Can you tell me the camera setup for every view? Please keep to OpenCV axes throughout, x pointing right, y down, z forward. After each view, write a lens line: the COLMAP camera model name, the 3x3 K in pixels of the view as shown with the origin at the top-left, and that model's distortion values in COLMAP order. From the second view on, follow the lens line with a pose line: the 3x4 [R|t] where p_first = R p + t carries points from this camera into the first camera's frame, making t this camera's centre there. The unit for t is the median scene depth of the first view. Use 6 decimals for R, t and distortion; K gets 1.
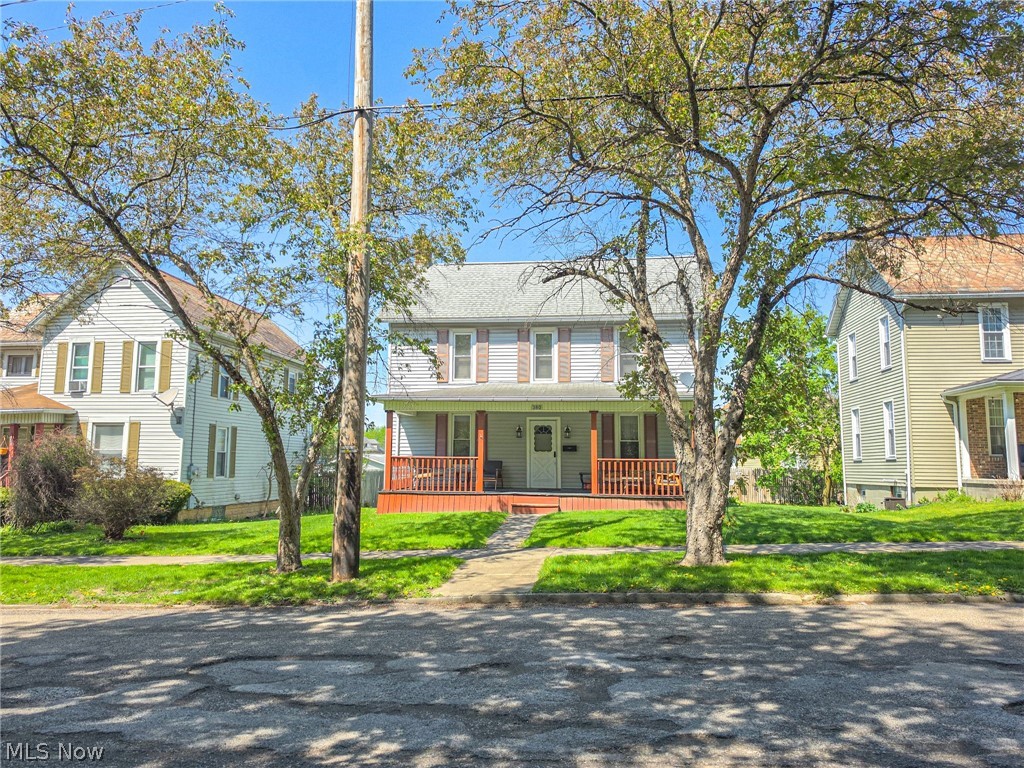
lens RADIAL K [[683.9, 0, 512.0], [0, 683.9, 384.0], [0, 0, 1]] dist [0.012805, -0.006176]
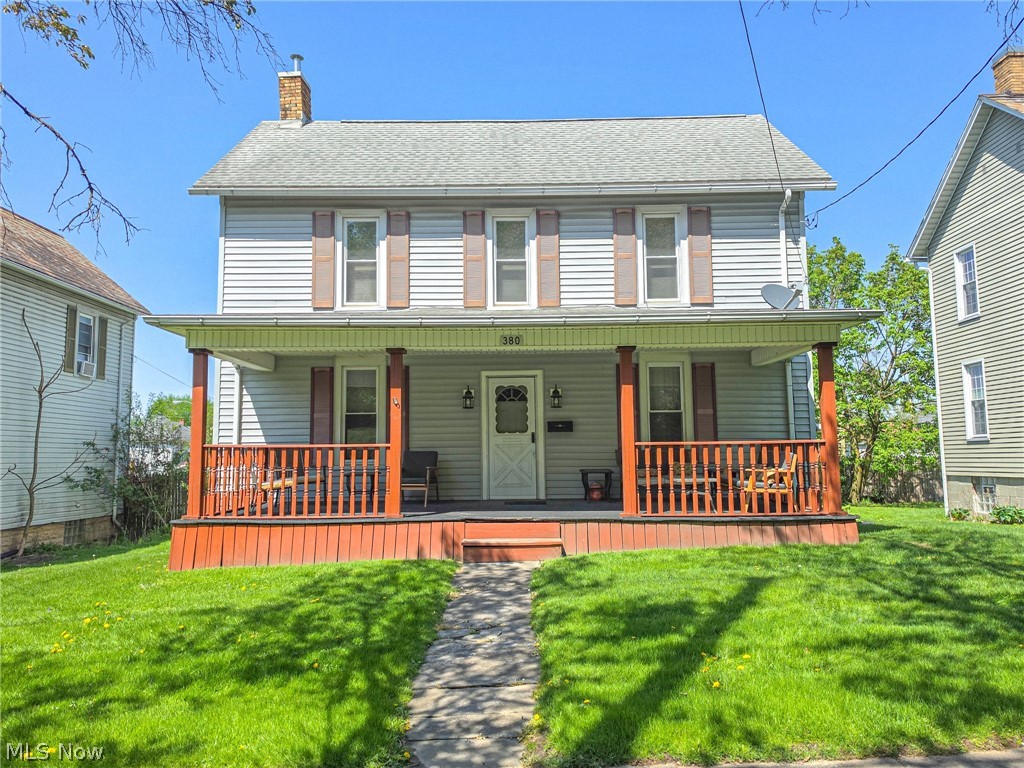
lens RADIAL K [[683.9, 0, 512.0], [0, 683.9, 384.0], [0, 0, 1]] dist [0.012805, -0.006176]
pose [[0.993015, -0.006742, 0.117799, -0.019328], [0.005360, 0.999913, 0.012041, 0.054530], [-0.117870, -0.011325, 0.992965, 0.469243]]
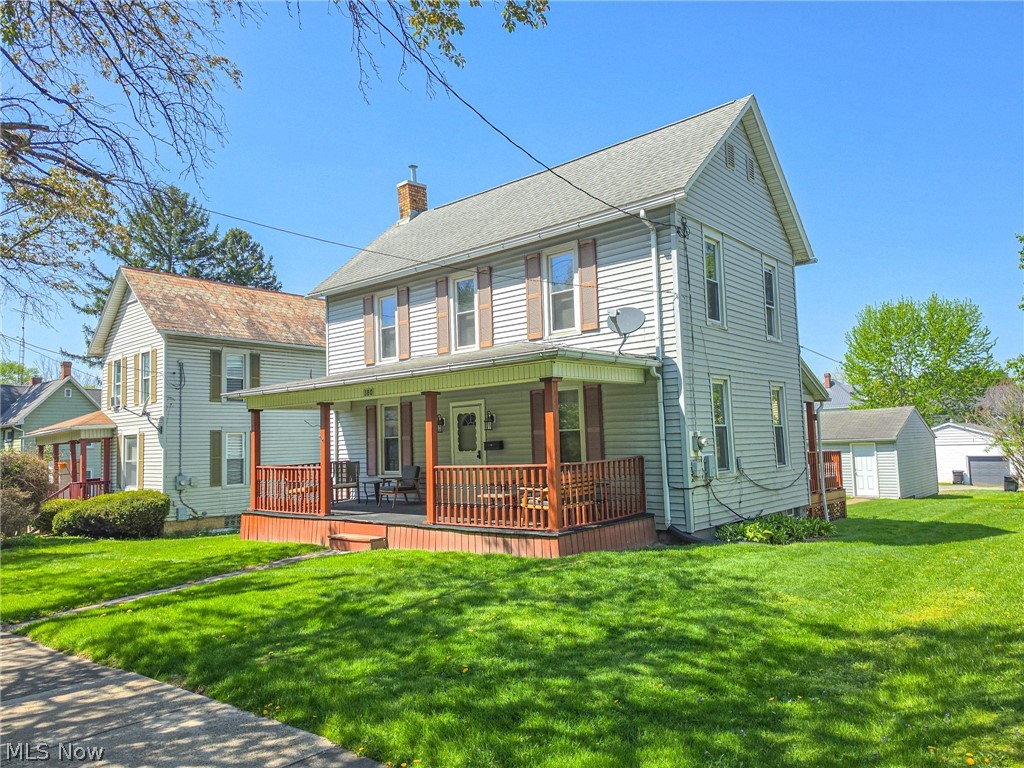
lens RADIAL K [[683.9, 0, 512.0], [0, 683.9, 384.0], [0, 0, 1]] dist [0.012805, -0.006176]
pose [[0.839523, -0.082489, -0.537026, 0.477186], [0.098581, 0.995128, 0.001256, 0.035978], [0.534306, -0.053995, 0.843565, 0.455674]]
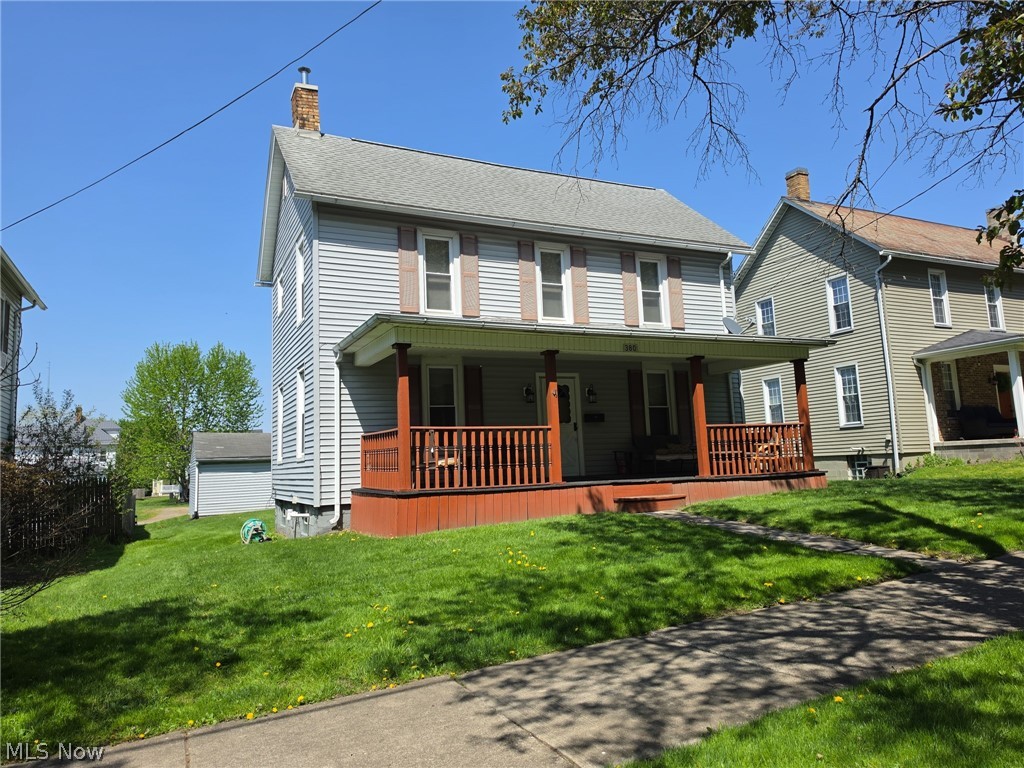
lens RADIAL K [[714.6, 0, 509.8], [0, 714.6, 347.6], [0, 0, 1]] dist [0.007172, -0.000776]
pose [[0.837850, 0.045052, 0.544038, -0.397195], [-0.015438, 0.998146, -0.058882, 0.068541], [-0.545682, 0.040935, 0.836992, 0.443903]]
